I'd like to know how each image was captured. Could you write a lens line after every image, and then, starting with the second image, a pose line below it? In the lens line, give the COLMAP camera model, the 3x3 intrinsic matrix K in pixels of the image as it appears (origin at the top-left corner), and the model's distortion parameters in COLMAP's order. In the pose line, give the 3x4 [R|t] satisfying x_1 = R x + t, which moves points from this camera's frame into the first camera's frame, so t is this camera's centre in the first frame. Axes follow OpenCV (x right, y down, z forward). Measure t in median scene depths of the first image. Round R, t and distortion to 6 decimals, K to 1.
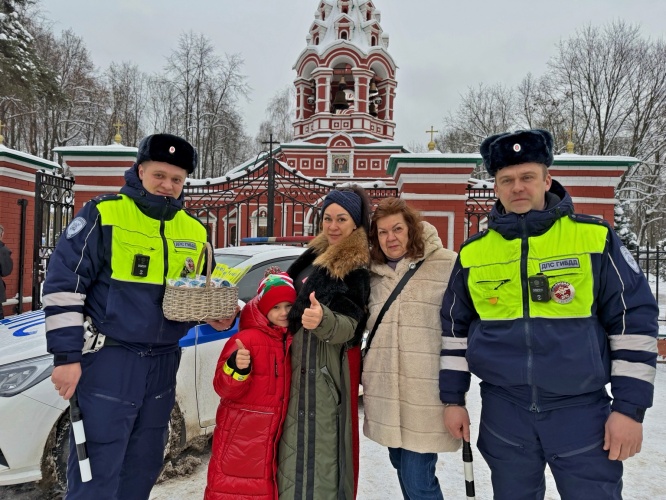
lens RADIAL K [[467.0, 0, 332.1], [0, 467.0, 253.3], [0, 0, 1]] dist [0.030321, -0.049018]
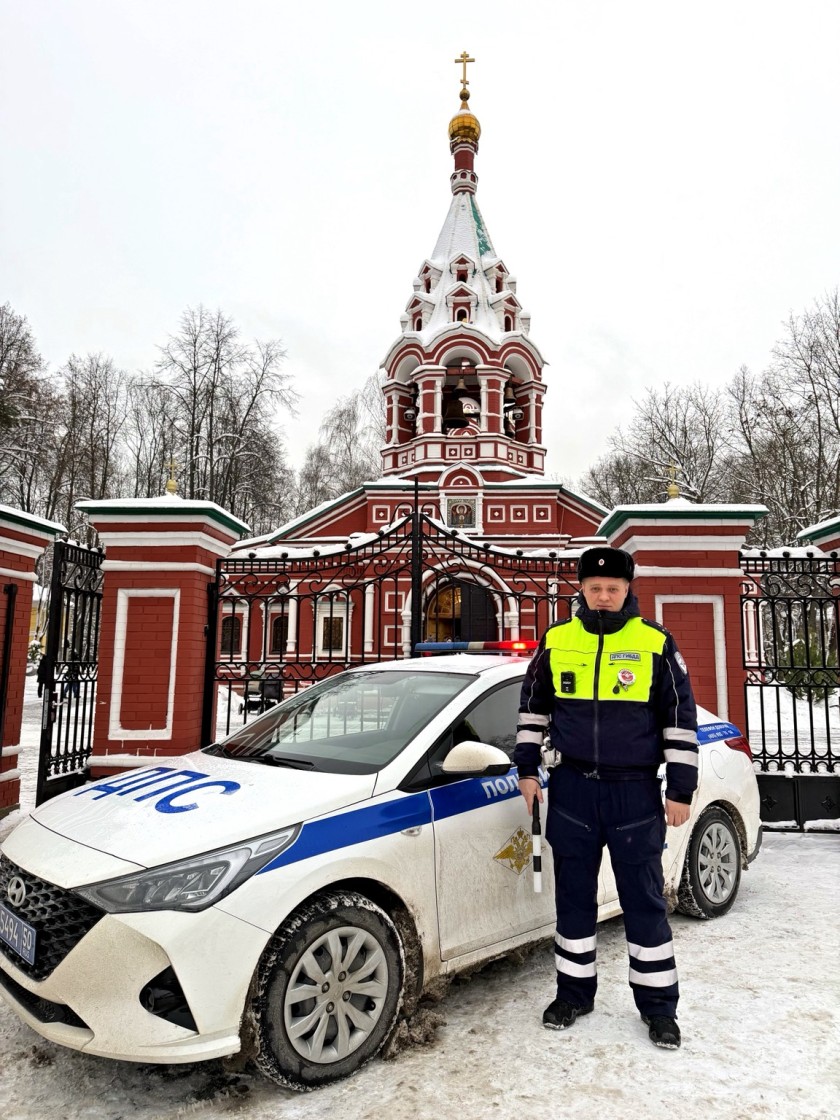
lens RADIAL K [[785.3, 0, 428.1], [0, 785.3, 551.6], [0, 0, 1]] dist [0.030321, -0.049018]
pose [[0.999743, -0.014082, 0.017744, -0.044534], [0.016364, 0.990592, -0.135868, -0.002723], [-0.015663, 0.136123, 0.990568, -0.013754]]
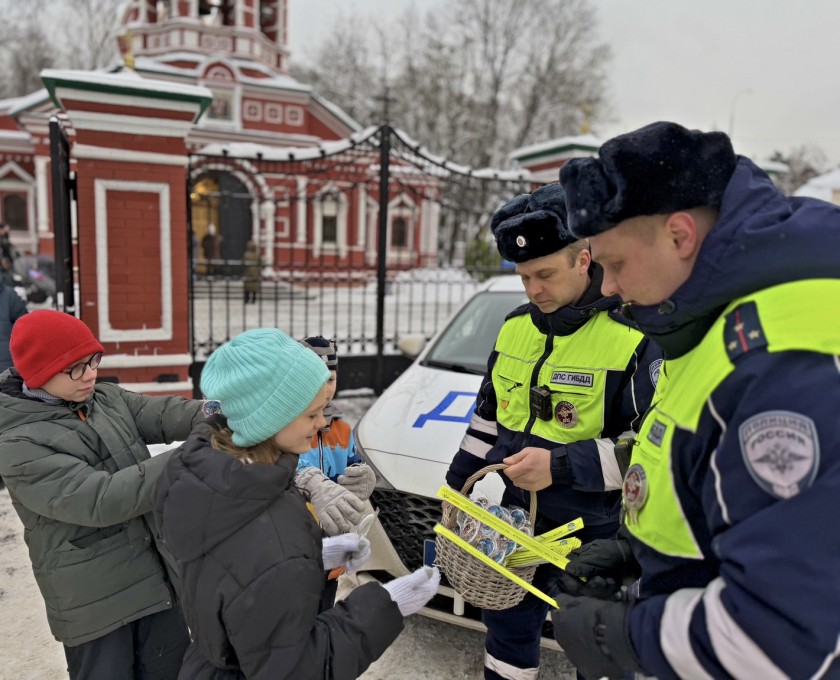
lens RADIAL K [[641.9, 0, 395.4], [0, 641.9, 342.5], [0, 0, 1]] dist [0.001504, -0.020426]
pose [[0.893772, -0.058423, 0.444700, -0.179398], [-0.016288, 0.986598, 0.162353, -0.014875], [-0.448225, -0.152350, 0.880843, 0.045986]]
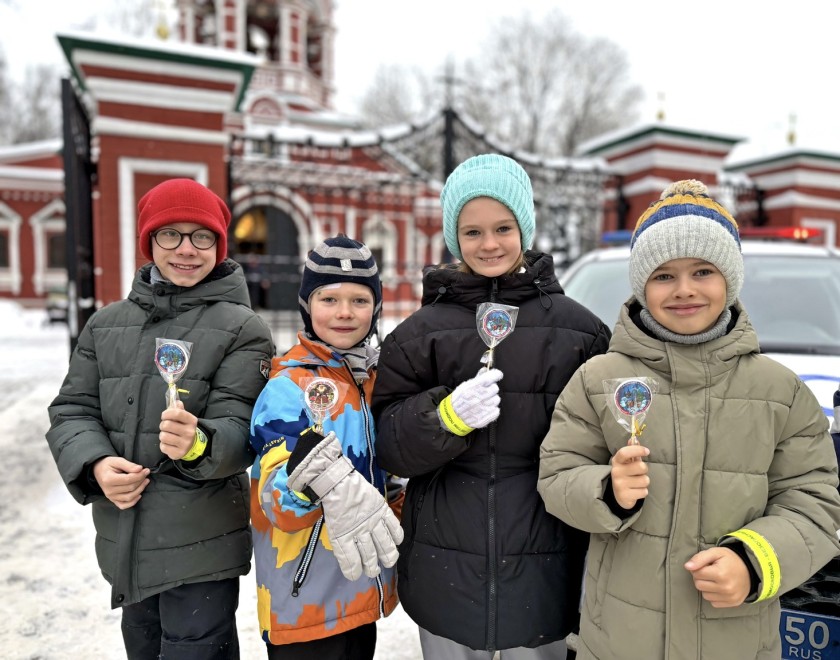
lens RADIAL K [[626.0, 0, 448.4], [0, 626.0, 331.0], [0, 0, 1]] dist [-0.010421, -0.017348]
pose [[0.885691, -0.045105, 0.462080, -0.170578], [0.008247, 0.996641, 0.081479, 0.005842], [-0.464203, -0.068355, 0.883087, 0.089488]]
